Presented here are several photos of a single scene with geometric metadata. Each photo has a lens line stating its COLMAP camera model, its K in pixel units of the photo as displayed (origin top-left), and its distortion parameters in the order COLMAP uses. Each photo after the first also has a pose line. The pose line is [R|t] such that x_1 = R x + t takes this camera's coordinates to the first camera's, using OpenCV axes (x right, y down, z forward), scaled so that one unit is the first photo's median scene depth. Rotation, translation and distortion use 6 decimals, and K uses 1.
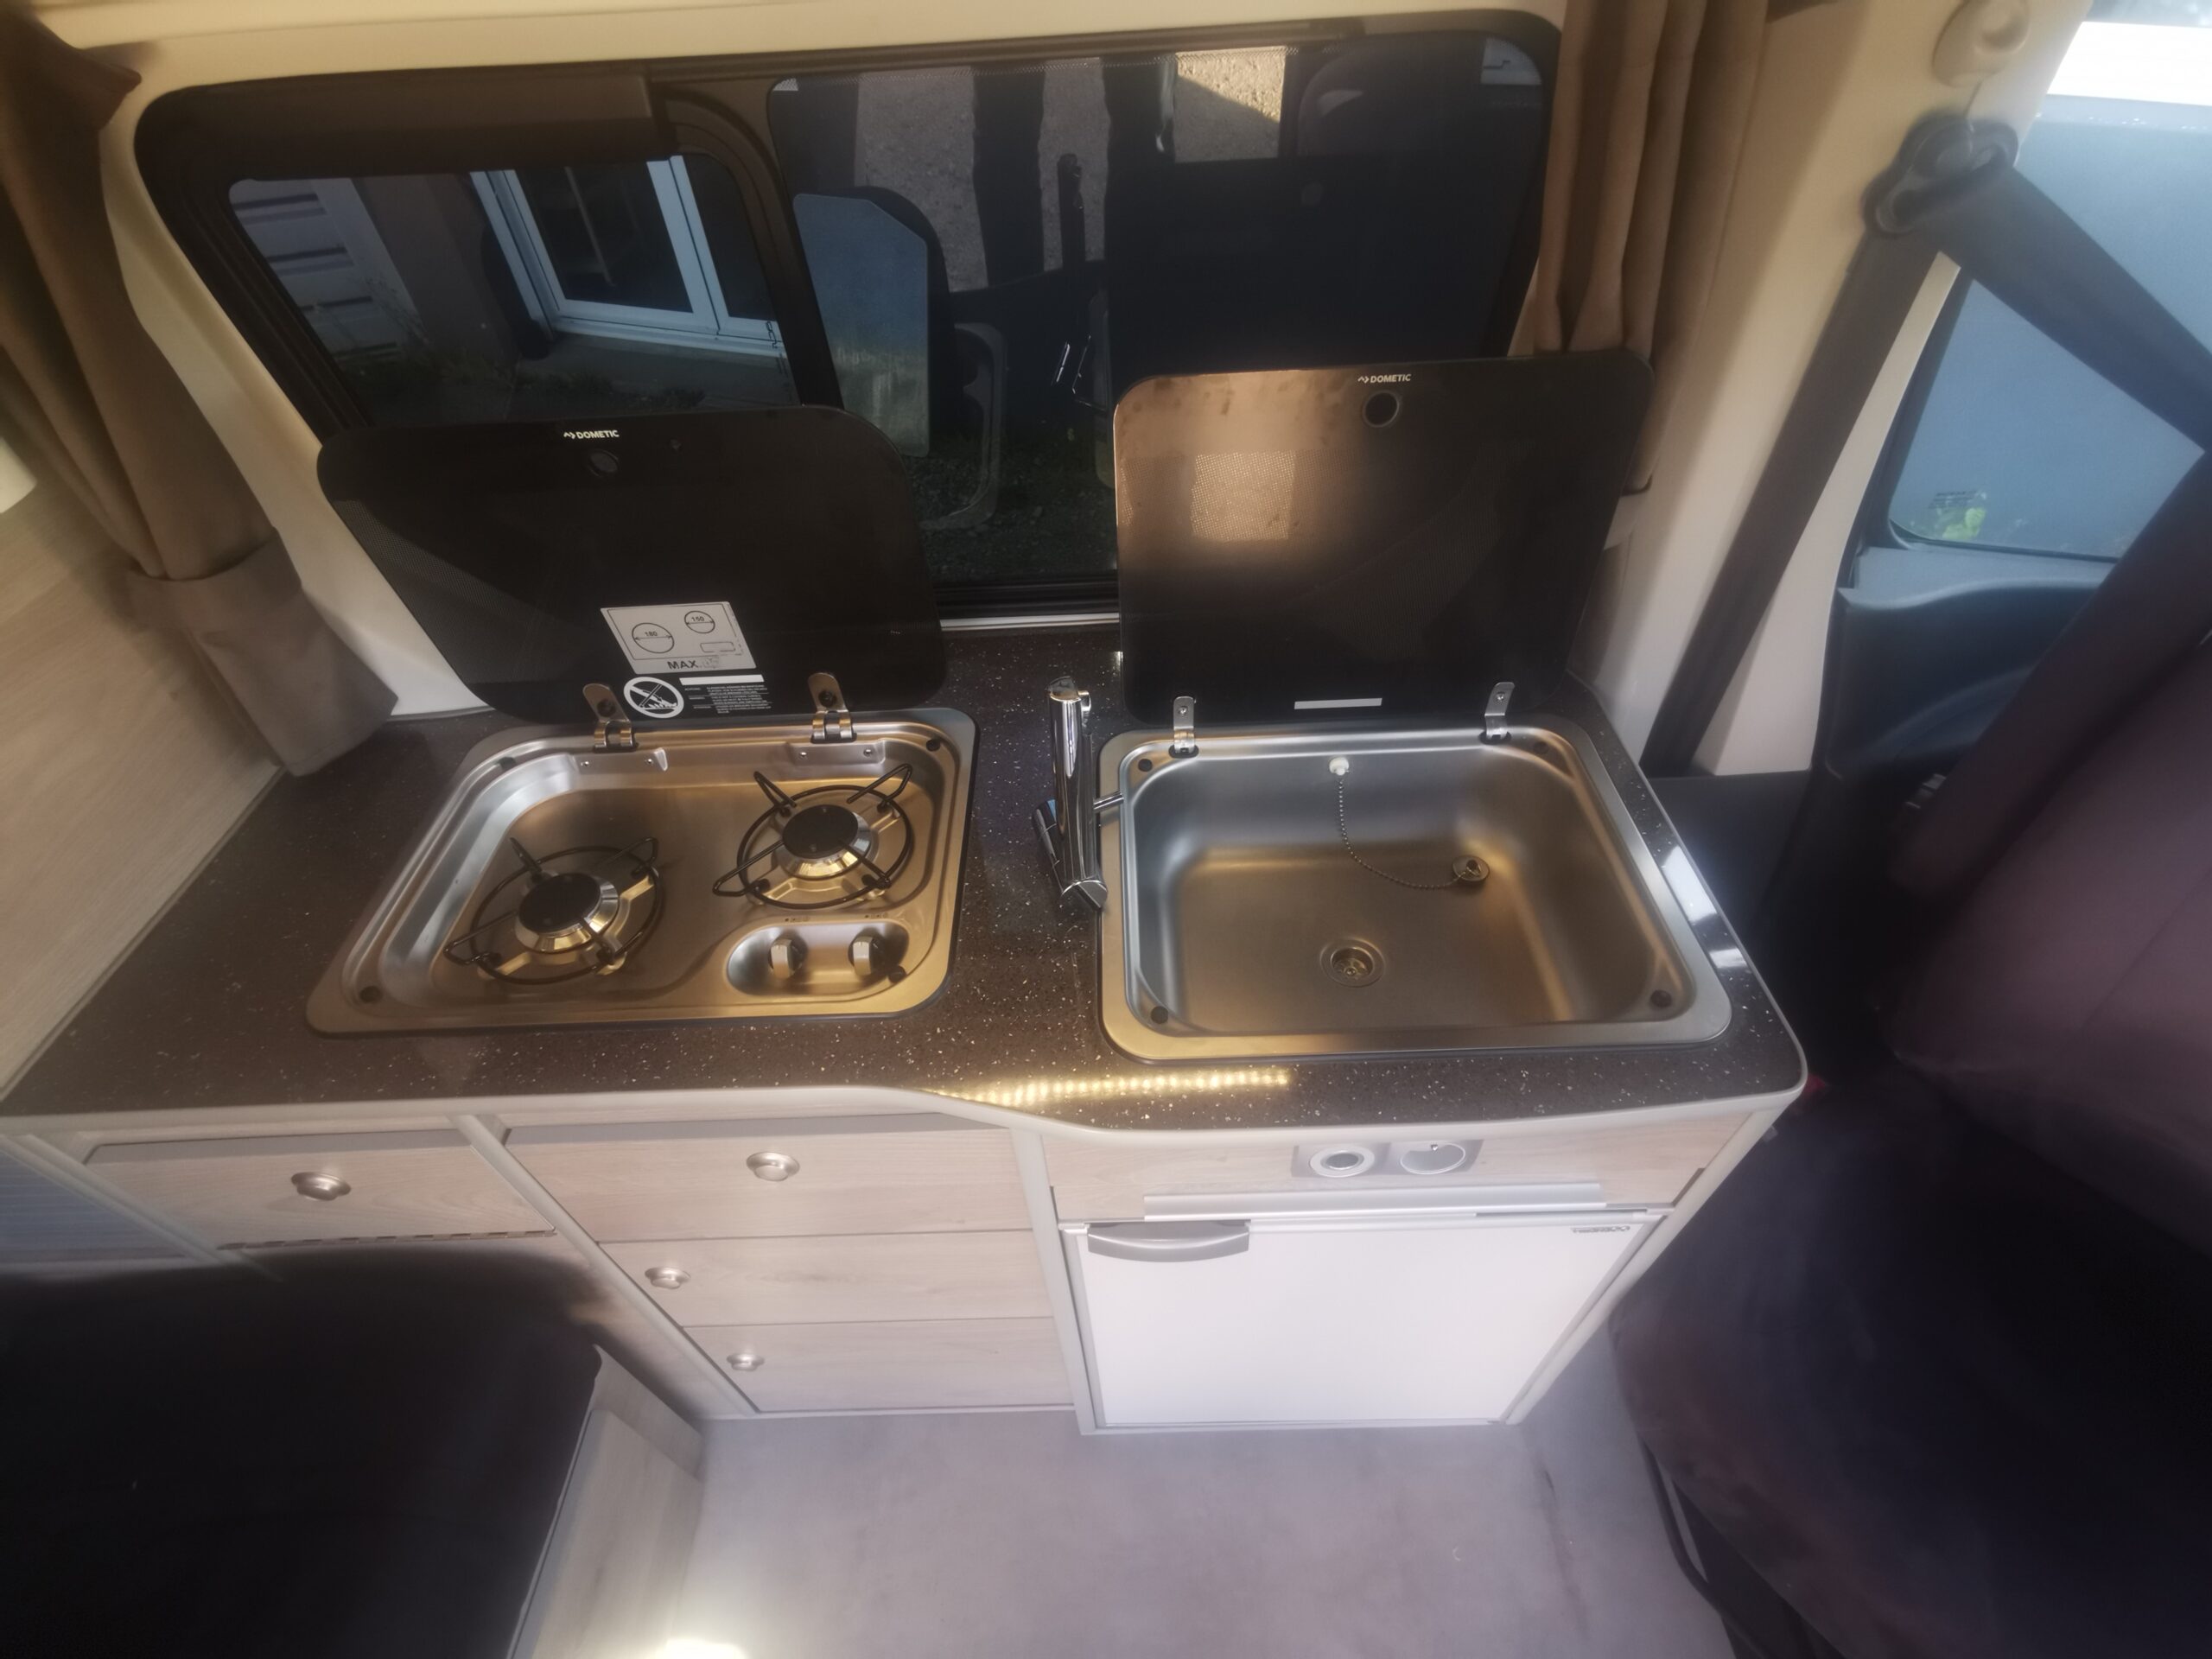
lens RADIAL K [[1021.5, 0, 1095.4], [0, 1021.5, 846.9], [0, 0, 1]] dist [-0.018109, 0.022740]
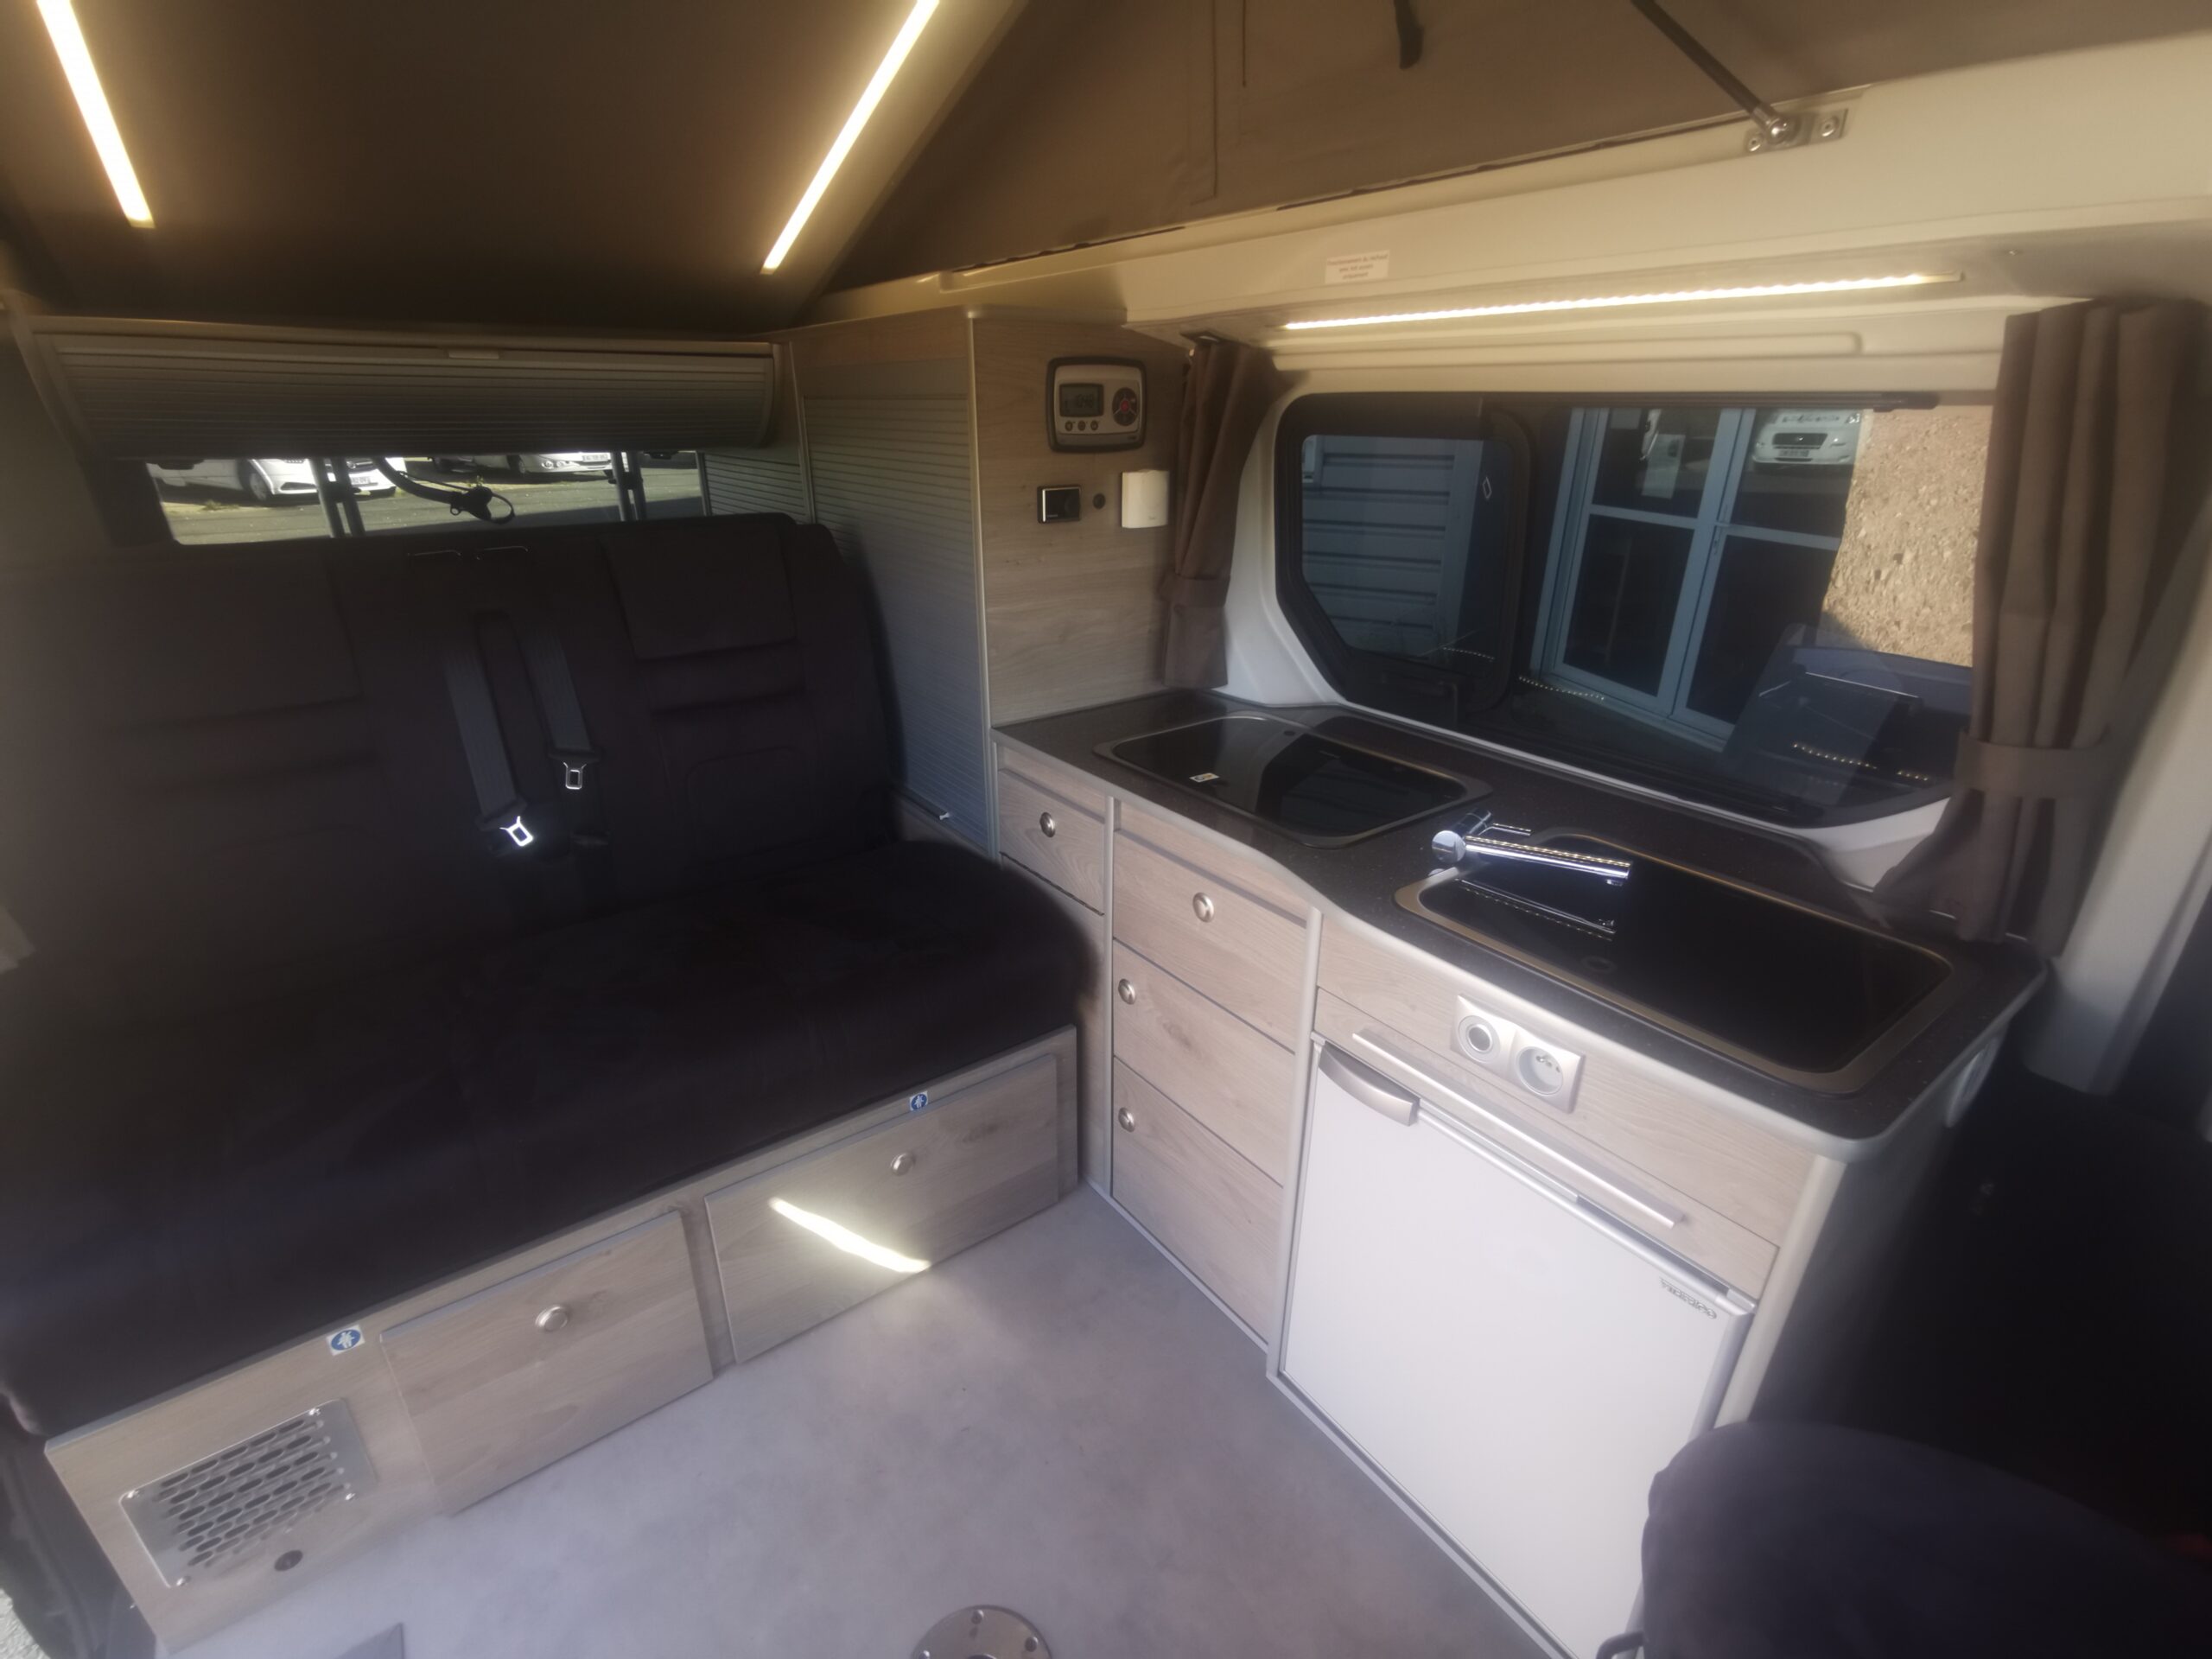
lens RADIAL K [[1023.3, 0, 1100.4], [0, 1023.3, 842.1], [0, 0, 1]] dist [-0.010618, 0.016343]
pose [[0.592622, 0.371819, -0.714527, 0.731534], [-0.599056, 0.796456, -0.082400, 0.457293], [0.538452, 0.476874, 0.694738, -0.310352]]
